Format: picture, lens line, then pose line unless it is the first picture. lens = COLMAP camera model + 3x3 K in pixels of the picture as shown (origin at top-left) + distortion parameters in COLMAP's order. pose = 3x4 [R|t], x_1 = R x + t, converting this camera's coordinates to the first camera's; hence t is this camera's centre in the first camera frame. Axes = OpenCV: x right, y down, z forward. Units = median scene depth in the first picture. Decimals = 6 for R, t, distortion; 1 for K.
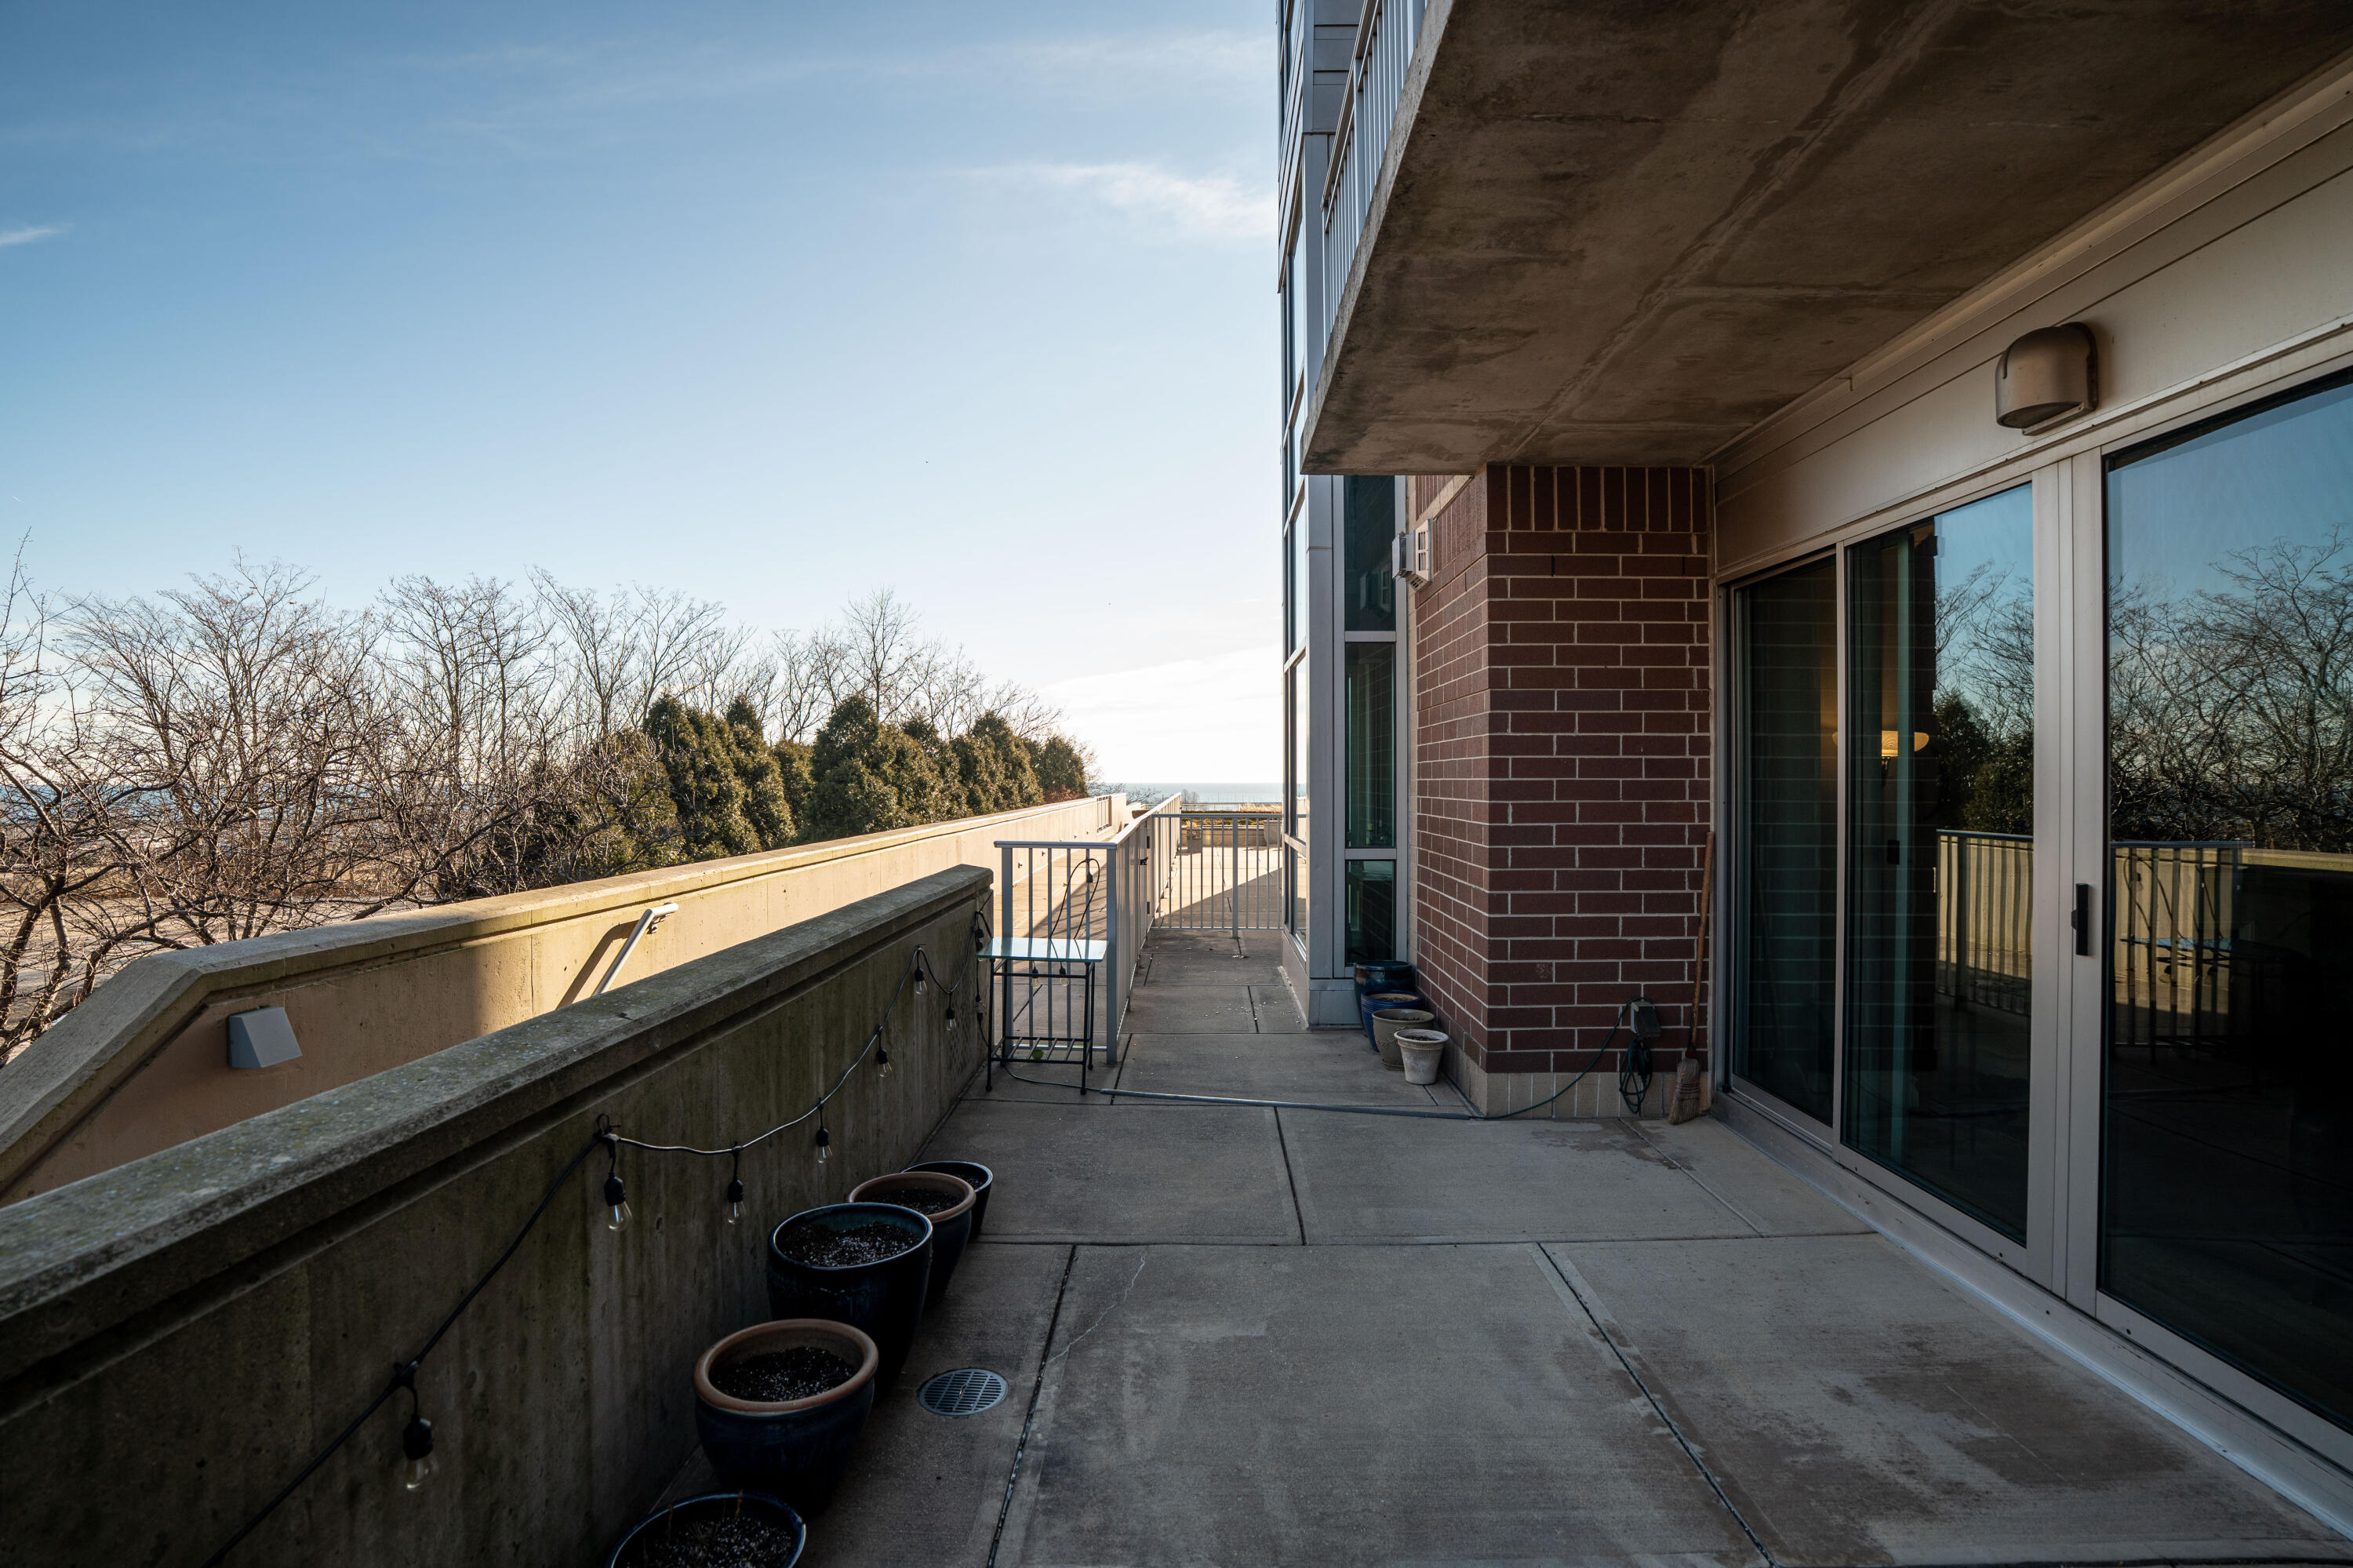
lens RADIAL K [[1092.9, 0, 1176.5], [0, 1092.9, 784.0], [0, 0, 1]] dist [-0.067081, 0.022195]
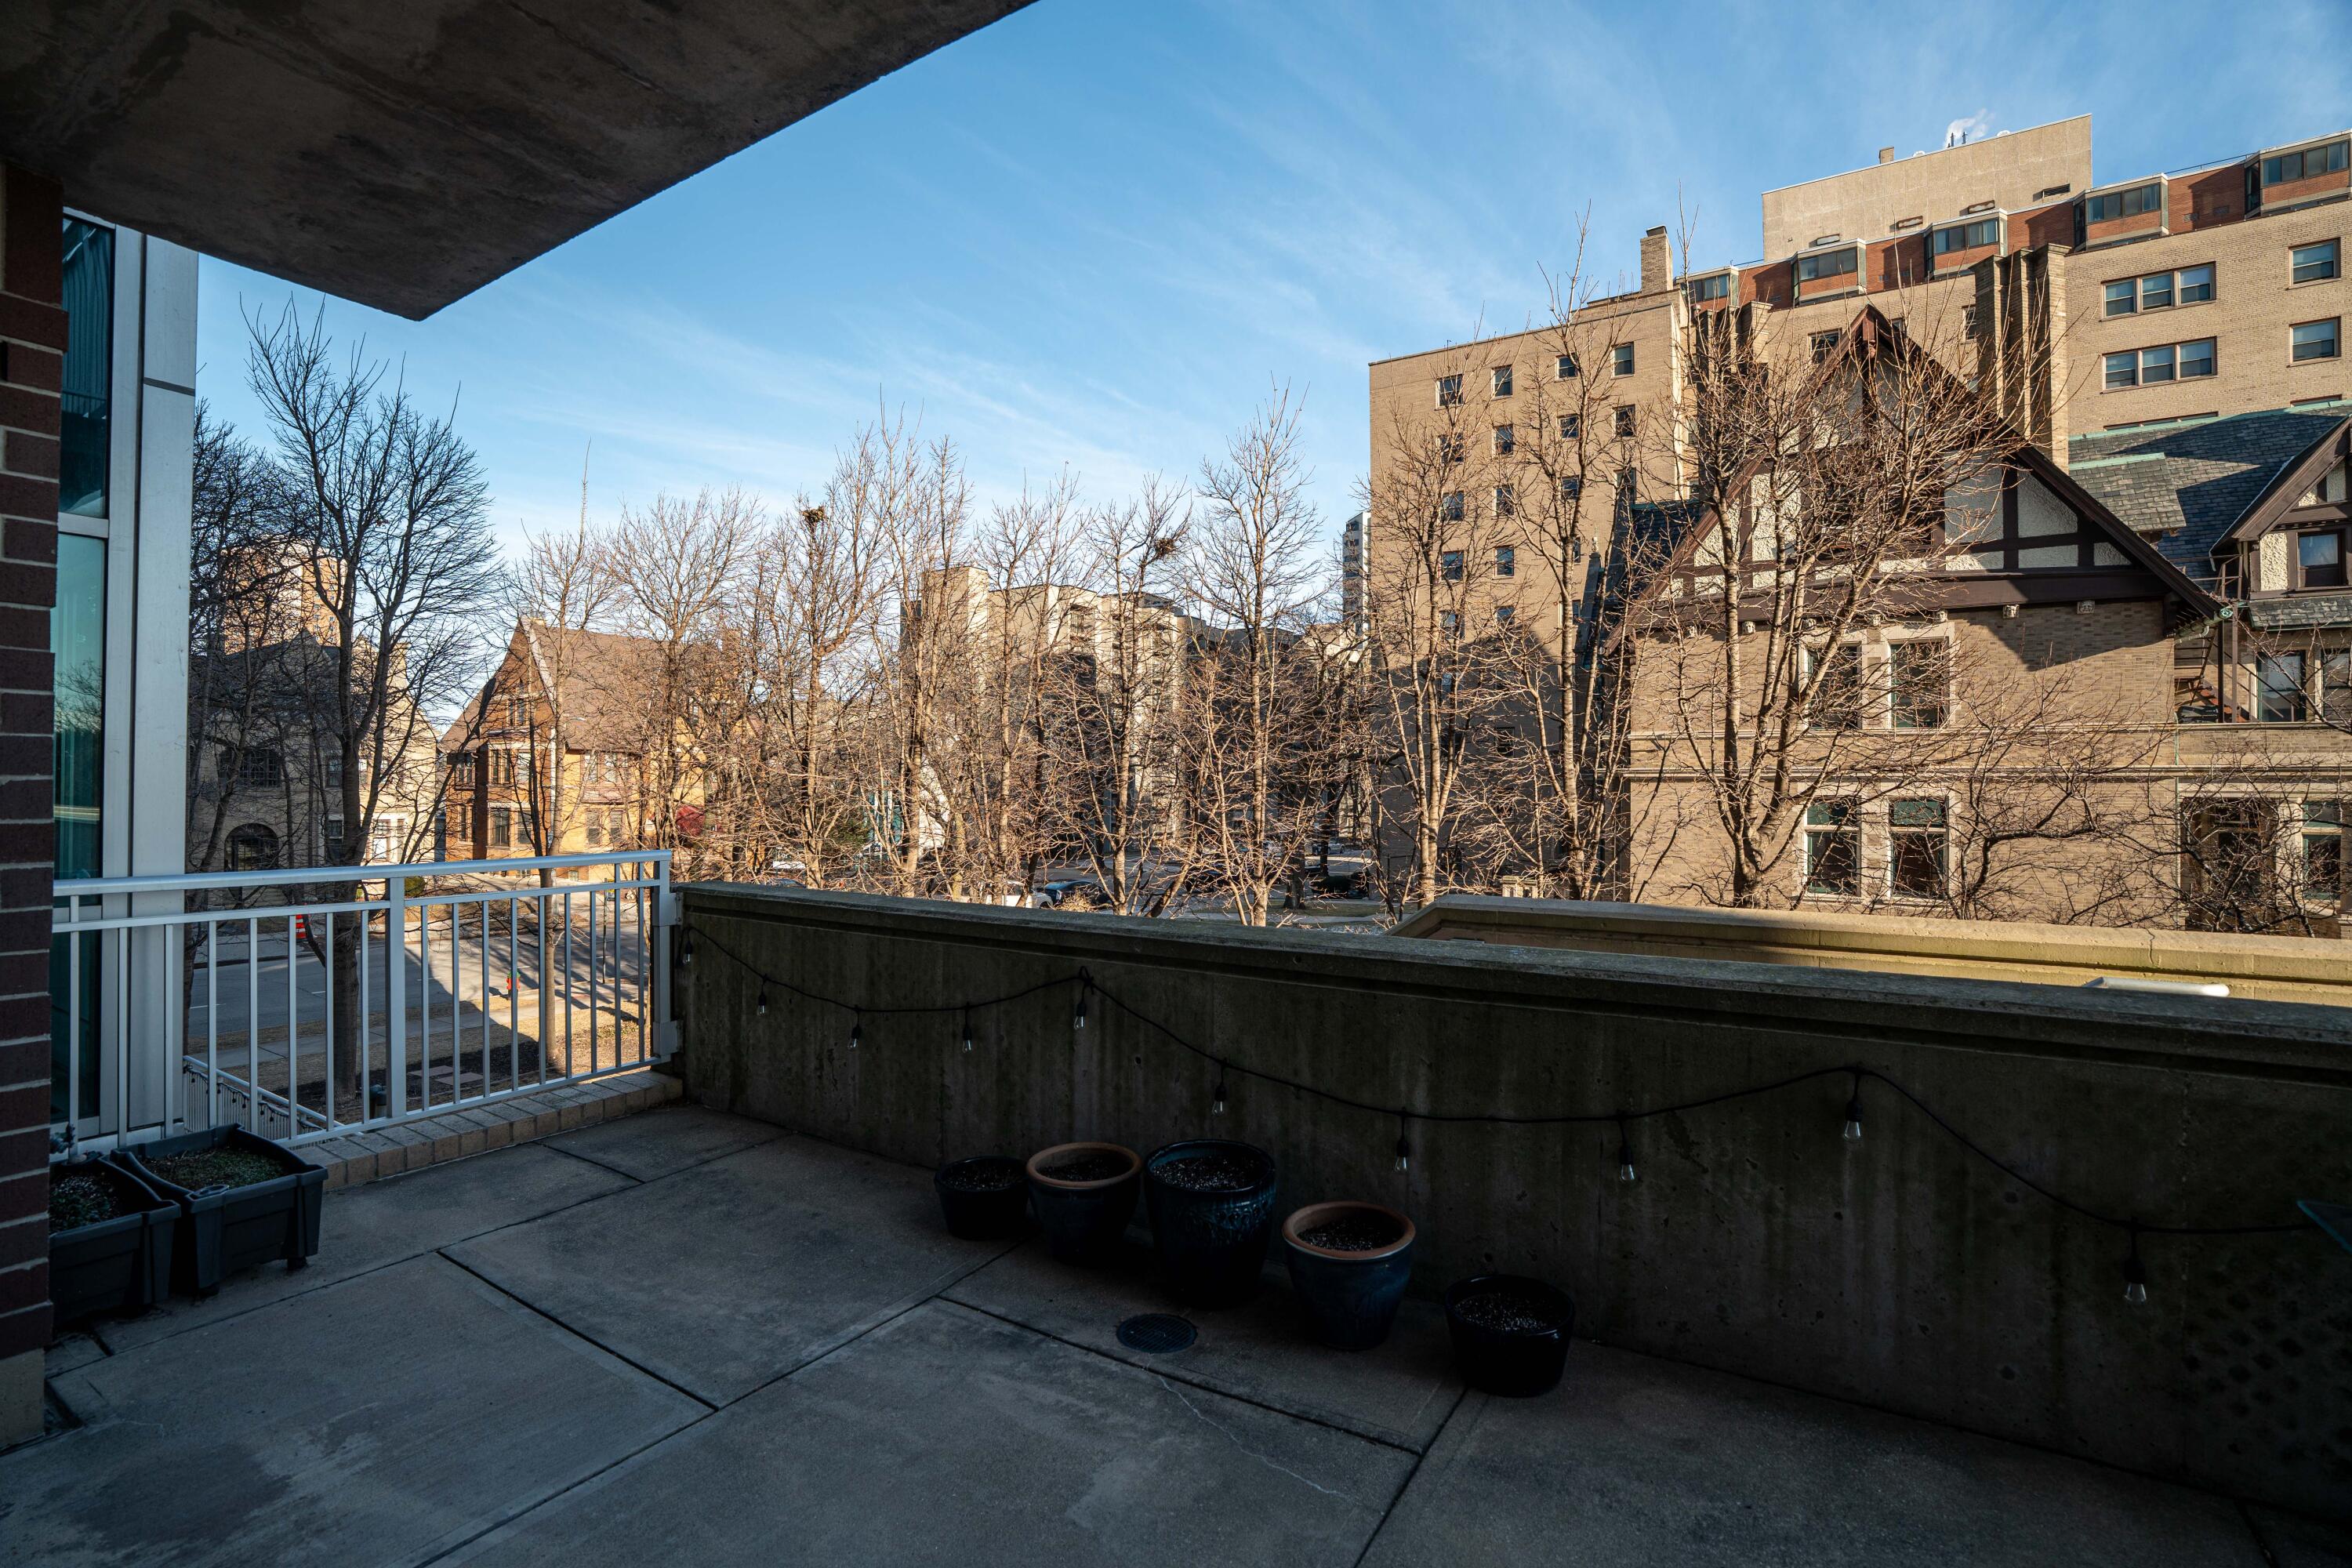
lens RADIAL K [[1092.4, 0, 1176.0], [0, 1092.4, 784.0], [0, 0, 1]] dist [-0.067081, 0.022195]
pose [[-0.511809, -0.003604, -0.859092, 0.759603], [-0.009408, 0.999955, 0.001410, -0.007511], [0.859048, 0.008803, -0.511820, 1.591961]]
